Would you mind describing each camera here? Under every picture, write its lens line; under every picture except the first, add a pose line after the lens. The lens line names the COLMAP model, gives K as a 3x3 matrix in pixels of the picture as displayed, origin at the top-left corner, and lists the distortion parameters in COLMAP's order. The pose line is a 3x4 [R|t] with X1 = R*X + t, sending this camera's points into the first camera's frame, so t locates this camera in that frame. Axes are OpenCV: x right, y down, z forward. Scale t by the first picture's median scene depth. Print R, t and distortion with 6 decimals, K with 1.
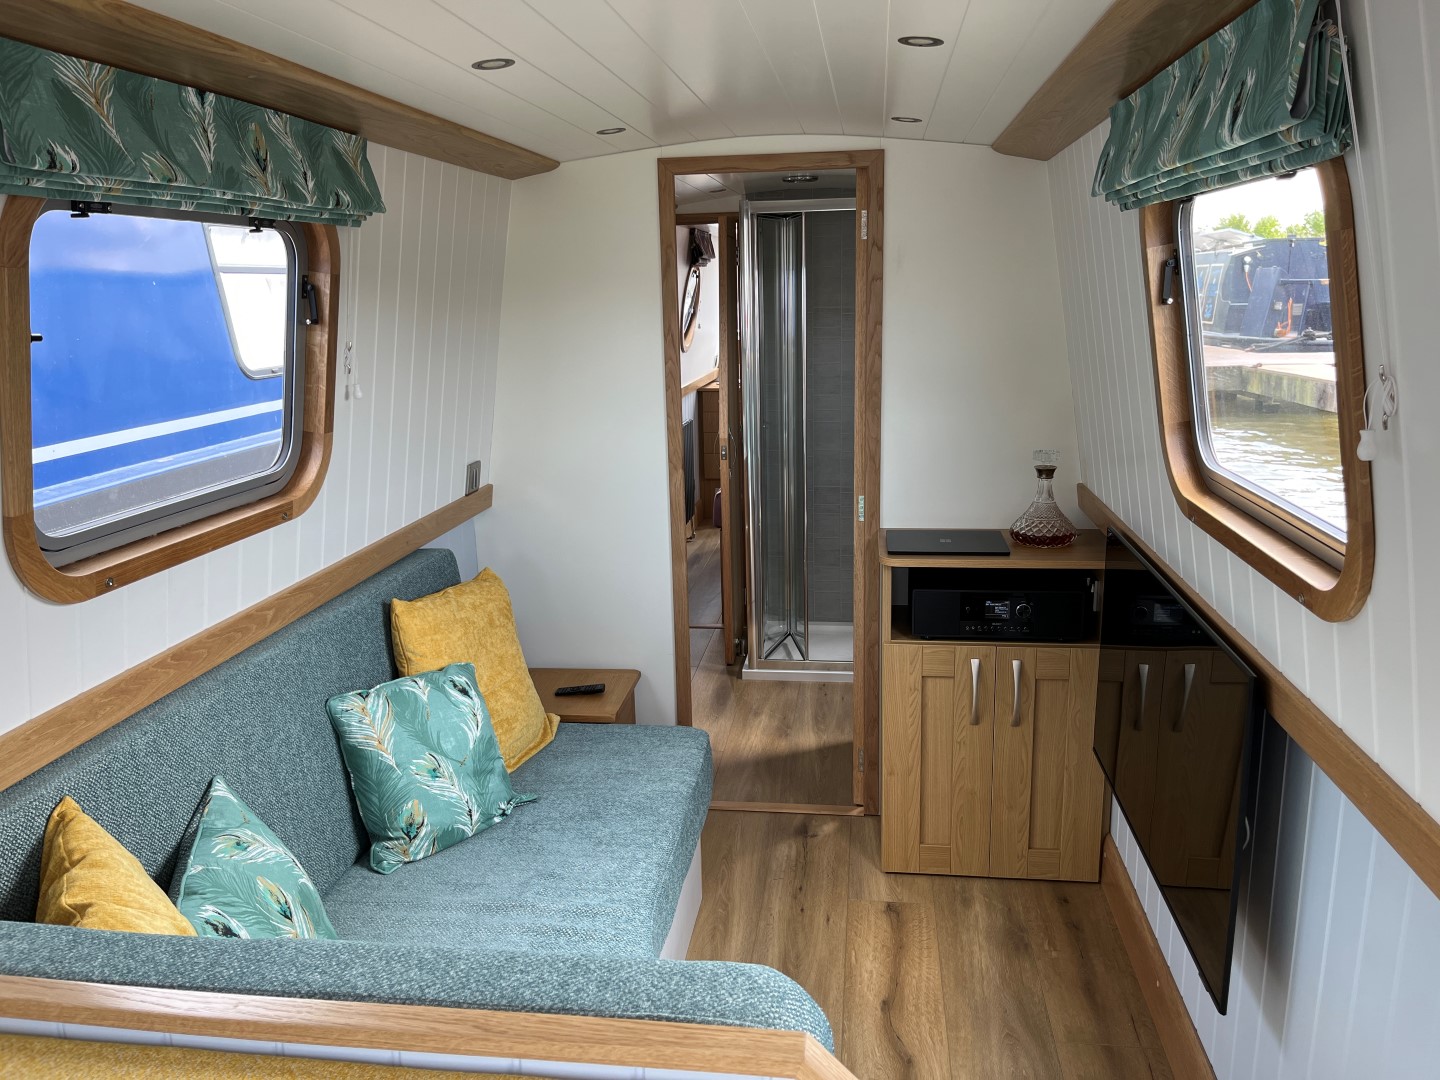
lens RADIAL K [[1083.1, 0, 720.0], [0, 1083.1, 540.0], [0, 0, 1]] dist [-0.004352, 0.002022]
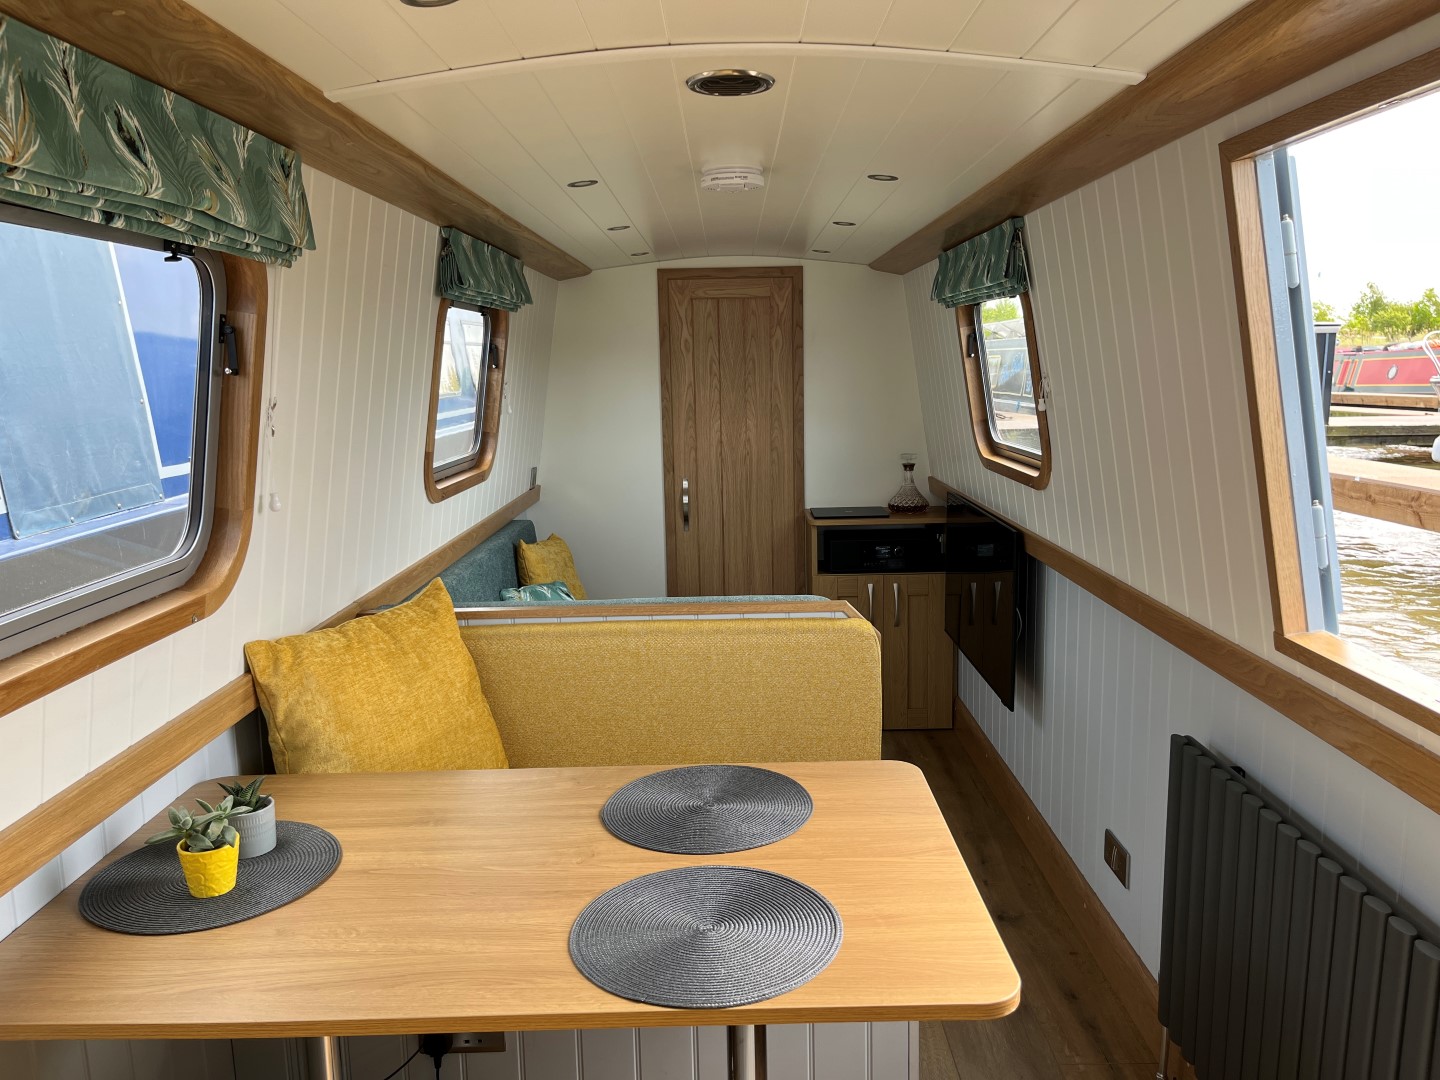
lens RADIAL K [[1098.3, 0, 724.7], [0, 1098.3, 545.6], [0, 0, 1]] dist [0.007110, 0.003399]
pose [[0.990212, -0.019390, 0.138216, -0.226242], [0.028717, 0.997419, -0.065810, 0.177897], [-0.136583, 0.069135, 0.988213, -0.646958]]
